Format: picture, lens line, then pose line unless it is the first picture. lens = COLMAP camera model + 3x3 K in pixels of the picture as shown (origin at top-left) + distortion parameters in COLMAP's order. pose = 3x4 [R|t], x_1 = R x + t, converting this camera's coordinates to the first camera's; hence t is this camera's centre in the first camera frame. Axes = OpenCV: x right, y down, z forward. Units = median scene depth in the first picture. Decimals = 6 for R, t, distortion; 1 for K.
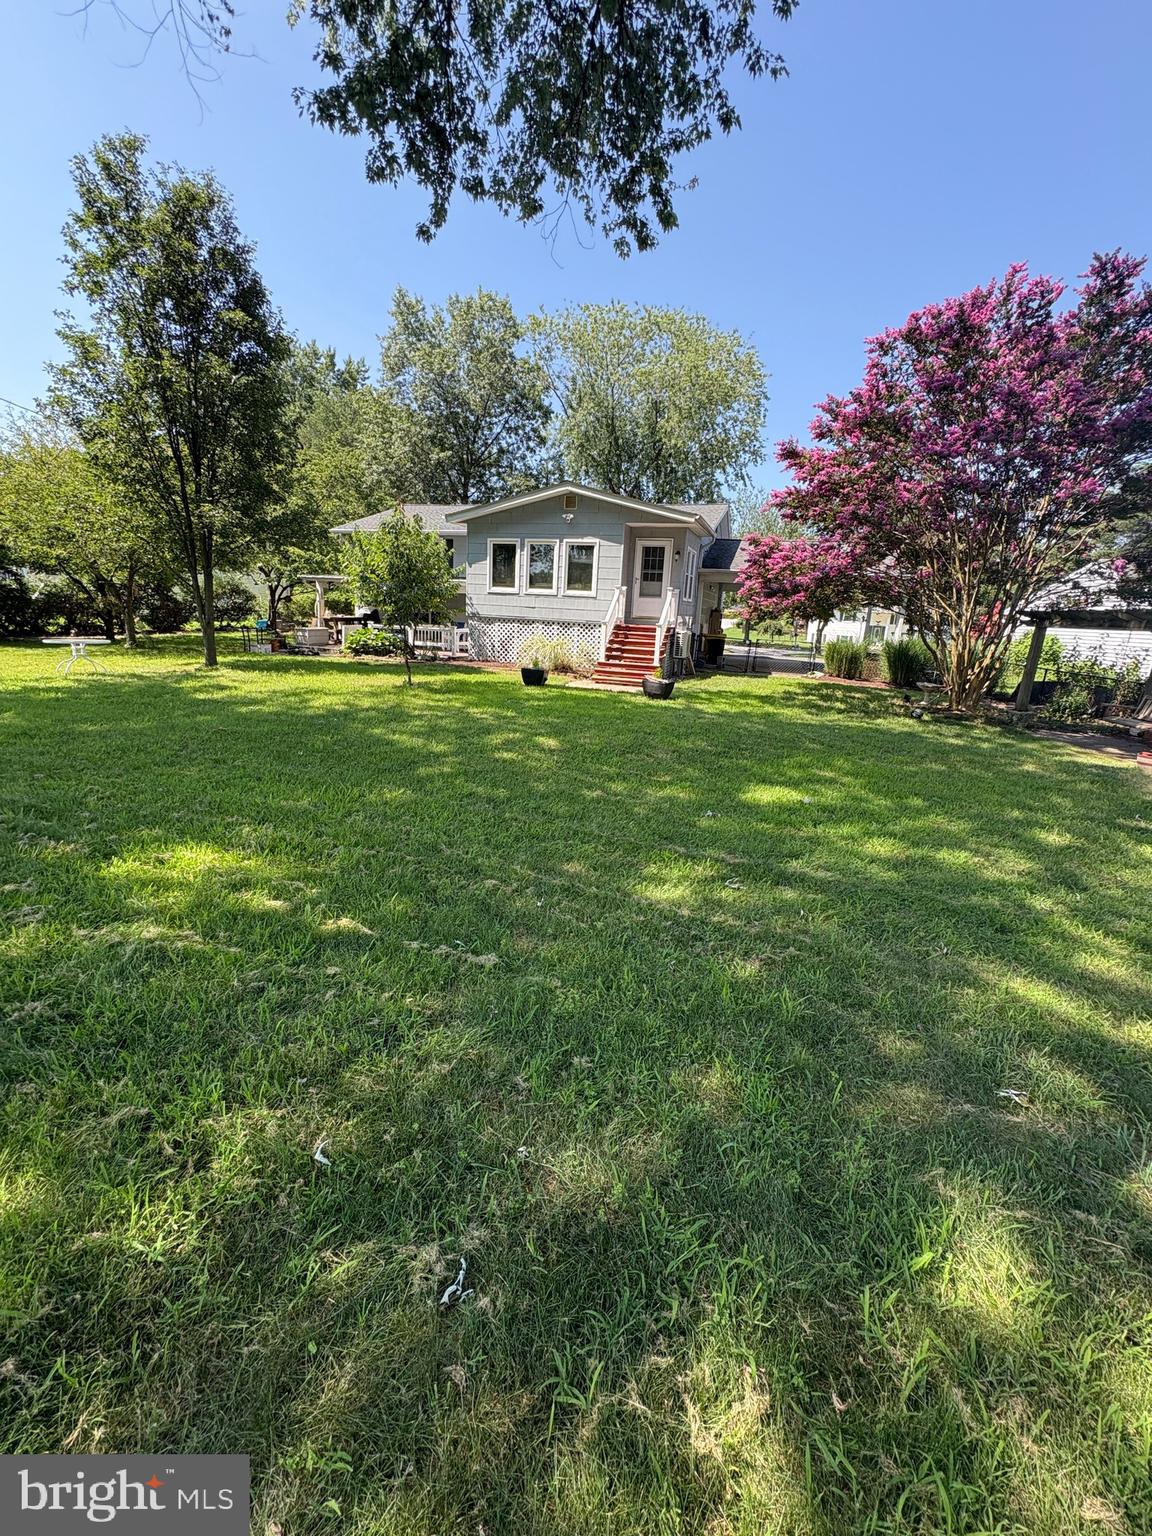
lens RADIAL K [[610.3, 0, 575.8], [0, 610.3, 768.5], [0, 0, 1]] dist [-0.000658, 0.000416]
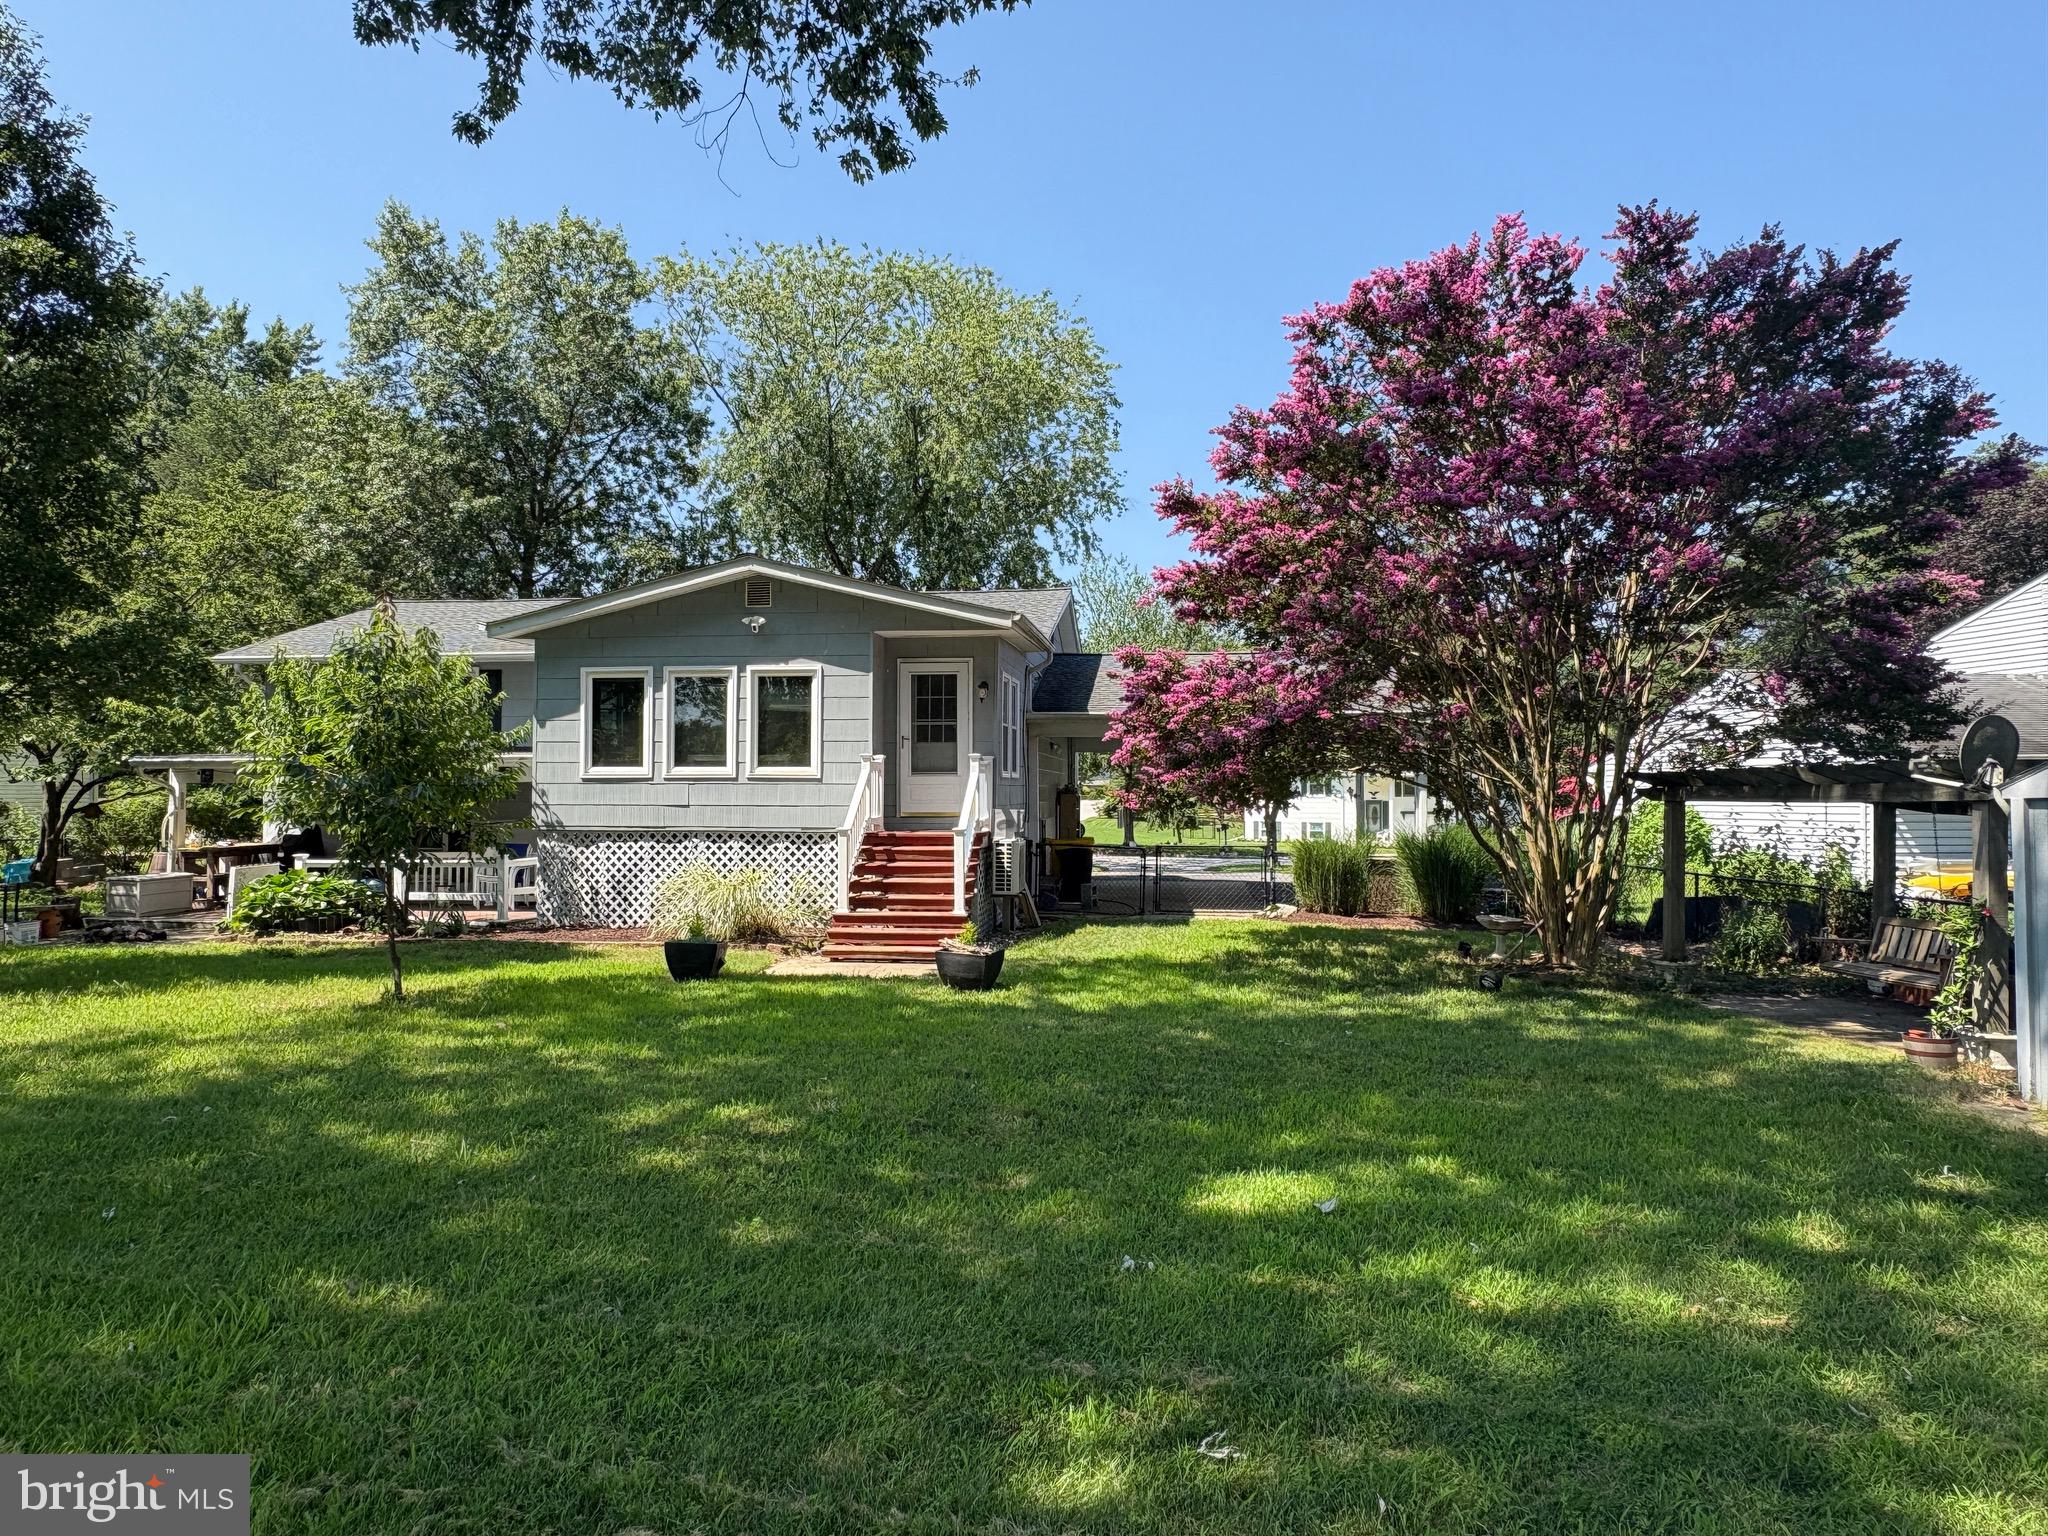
lens RADIAL K [[1309.9, 0, 1021.6], [0, 1309.9, 775.3], [0, 0, 1]] dist [-0.003902, 0.011341]
pose [[0.980684, -0.043485, 0.190704, -0.010926], [0.091901, 0.963096, -0.252984, -0.015373], [-0.172665, 0.265623, 0.948489, 0.009572]]
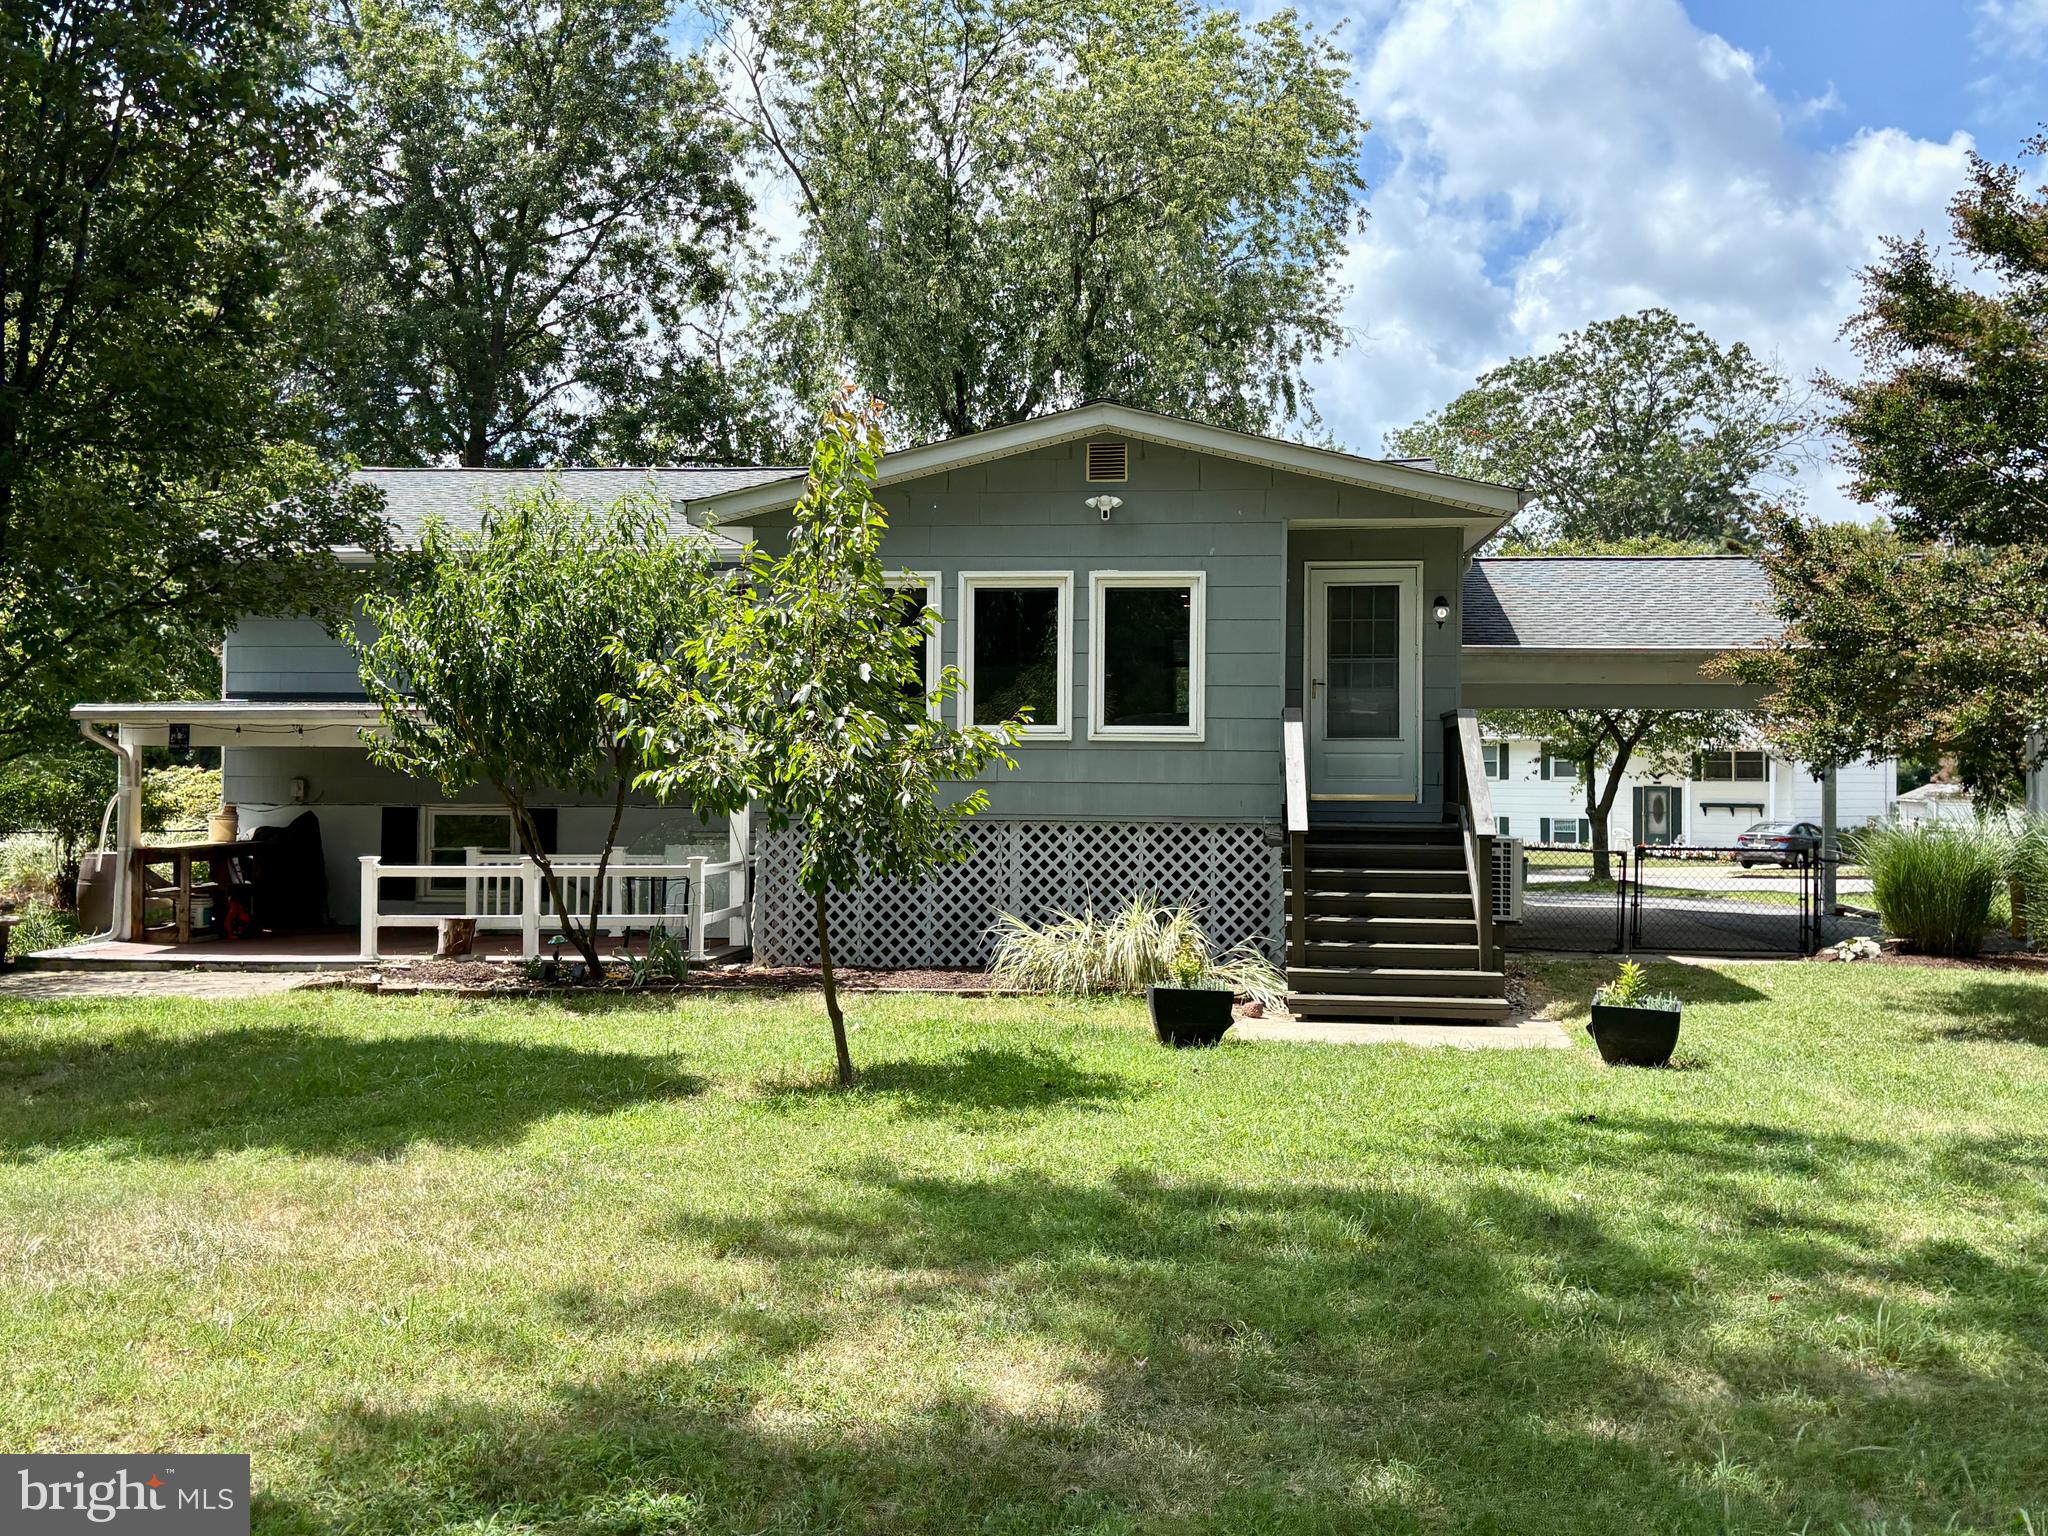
lens RADIAL K [[1960.8, 0, 1024.4], [0, 1960.8, 751.7], [0, 0, 1]] dist [0.065367, 0.000000]
pose [[0.976322, -0.039204, 0.212739, -0.360766], [0.093090, 0.963866, -0.249592, -0.046531], [-0.195267, 0.263486, 0.944694, 0.097739]]
